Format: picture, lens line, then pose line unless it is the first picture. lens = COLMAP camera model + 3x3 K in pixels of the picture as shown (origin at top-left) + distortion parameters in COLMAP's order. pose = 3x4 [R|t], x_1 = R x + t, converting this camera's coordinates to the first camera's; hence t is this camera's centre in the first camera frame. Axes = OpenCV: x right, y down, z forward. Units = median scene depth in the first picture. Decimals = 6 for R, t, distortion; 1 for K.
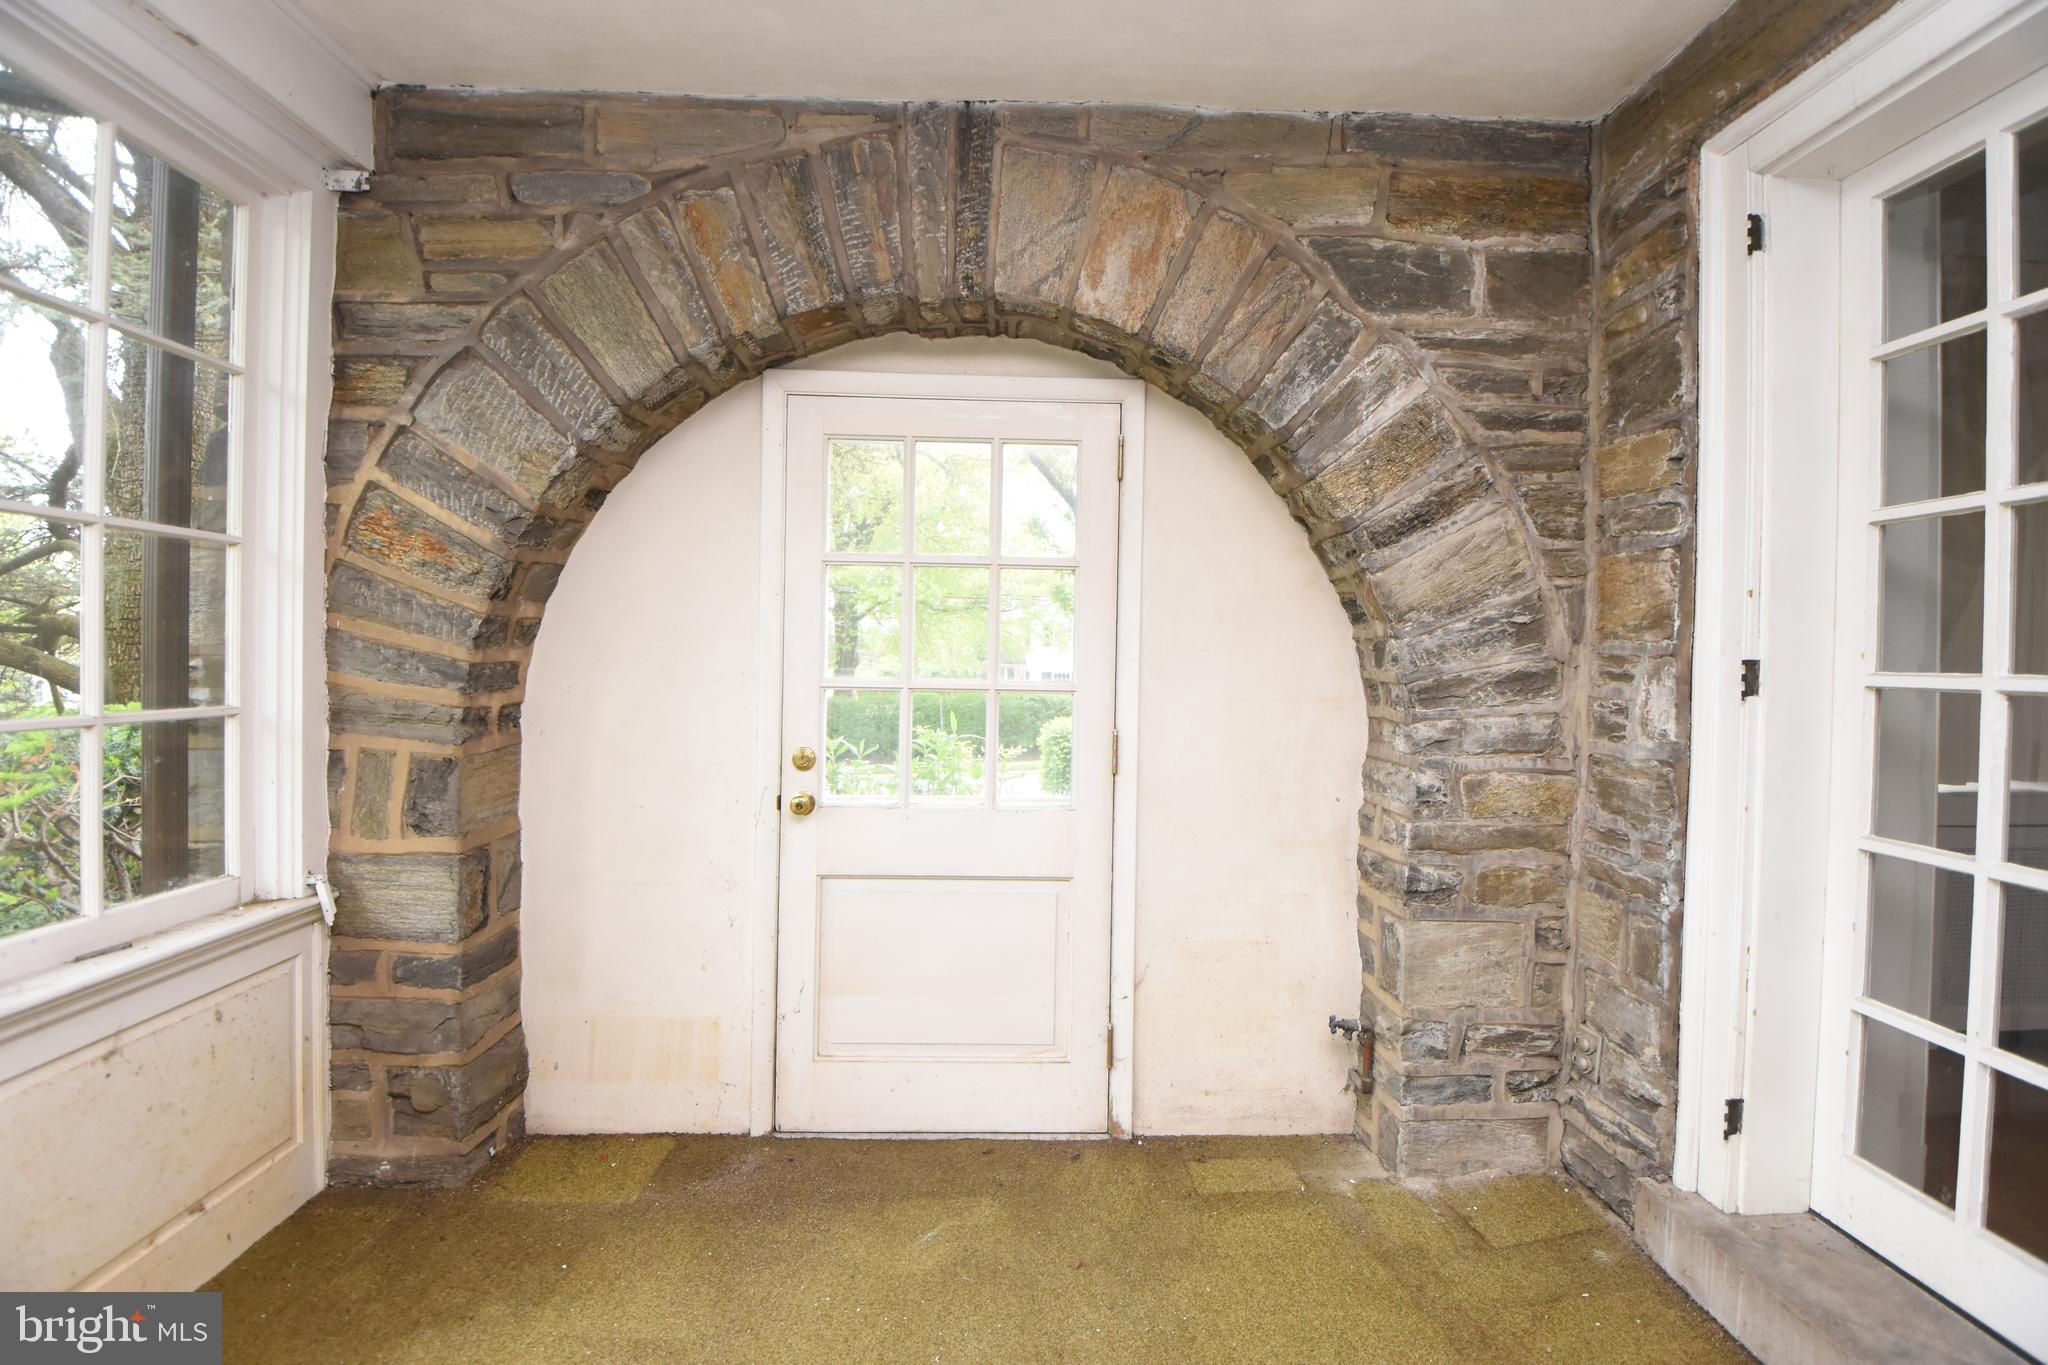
lens RADIAL K [[898.4, 0, 1027.9], [0, 898.4, 672.5], [0, 0, 1]] dist [0.015694, -0.023981]
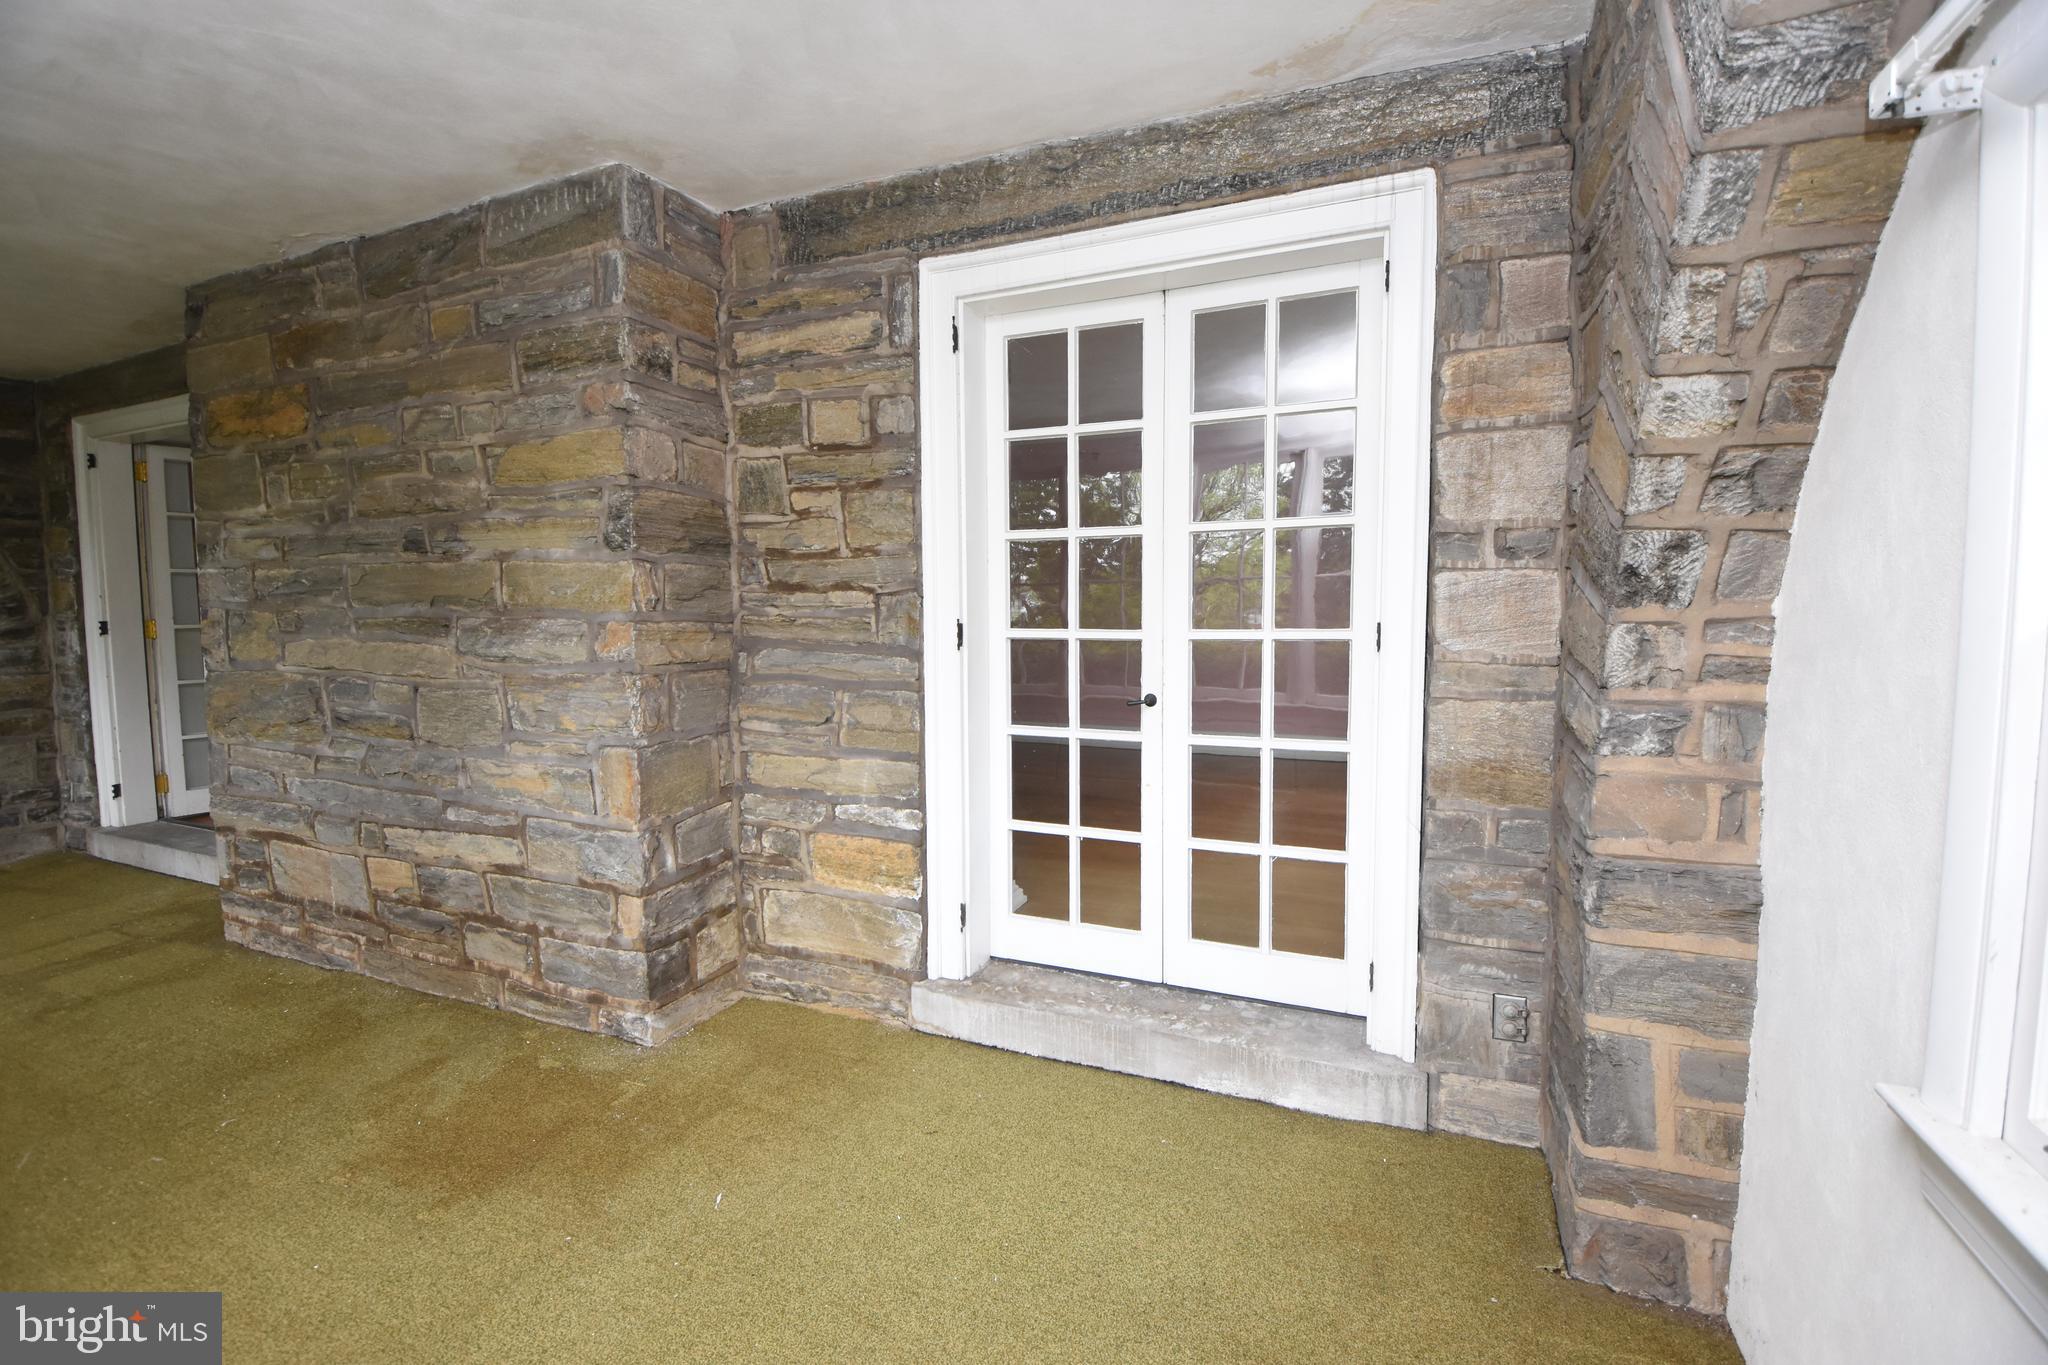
lens RADIAL K [[877.5, 0, 1058.2], [0, 877.5, 671.3], [0, 0, 1]] dist [0.040299, -0.028745]
pose [[0.404483, -0.085827, 0.910510, -0.384106], [0.027139, 0.996275, 0.081855, -0.003964], [-0.914143, -0.008399, 0.405305, -2.223425]]
